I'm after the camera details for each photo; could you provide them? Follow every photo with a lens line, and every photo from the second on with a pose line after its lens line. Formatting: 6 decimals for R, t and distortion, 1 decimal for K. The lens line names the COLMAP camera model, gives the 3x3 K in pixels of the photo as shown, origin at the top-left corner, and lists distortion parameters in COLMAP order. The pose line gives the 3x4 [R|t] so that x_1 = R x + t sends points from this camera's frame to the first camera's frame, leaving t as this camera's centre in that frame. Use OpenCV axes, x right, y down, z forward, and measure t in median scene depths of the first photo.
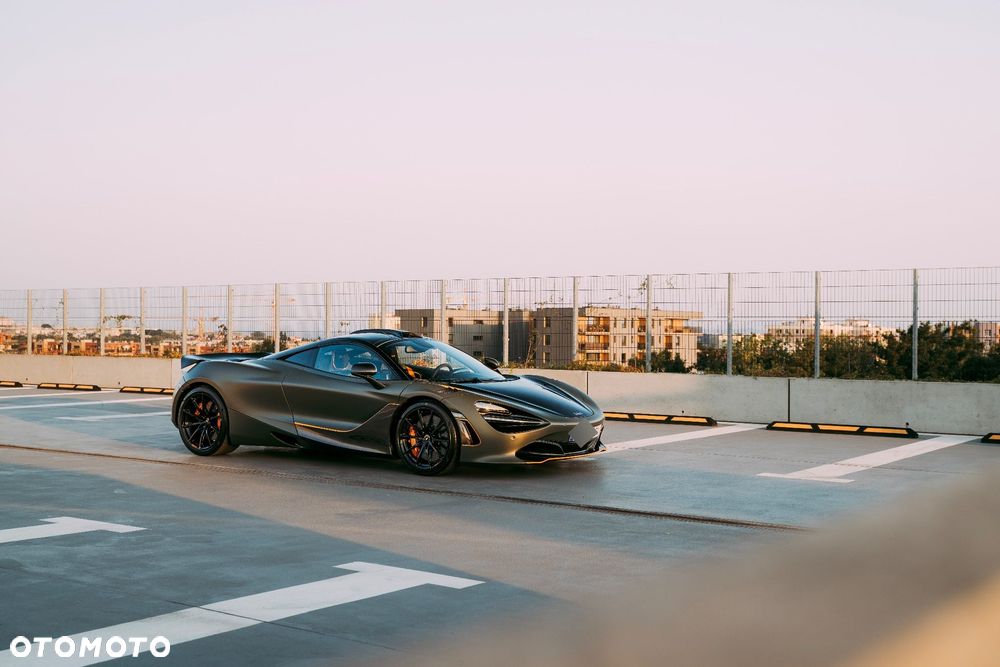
lens RADIAL K [[1207.2, 0, 500.0], [0, 1207.2, 333.5], [0, 0, 1]] dist [0.003984, 0.028196]
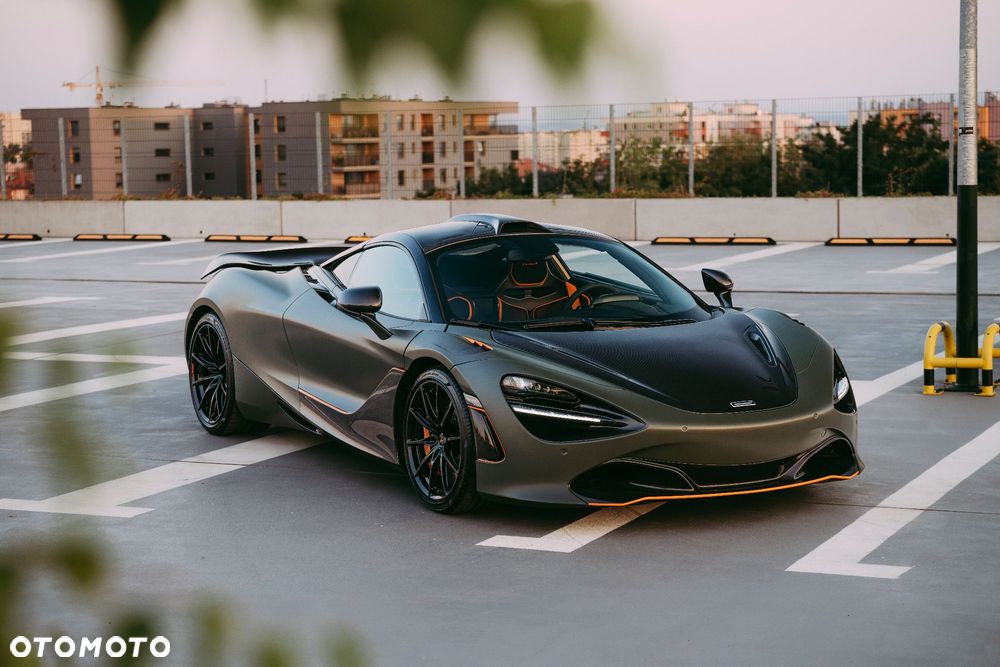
lens RADIAL K [[1926.8, 0, 500.0], [0, 1926.8, 333.5], [0, 0, 1]] dist [0.166190, -0.051939]
pose [[0.986143, -0.046175, 0.159340, -0.058875], [0.029972, 0.994268, 0.102632, -0.005165], [-0.163166, -0.096434, 0.981874, -0.114790]]
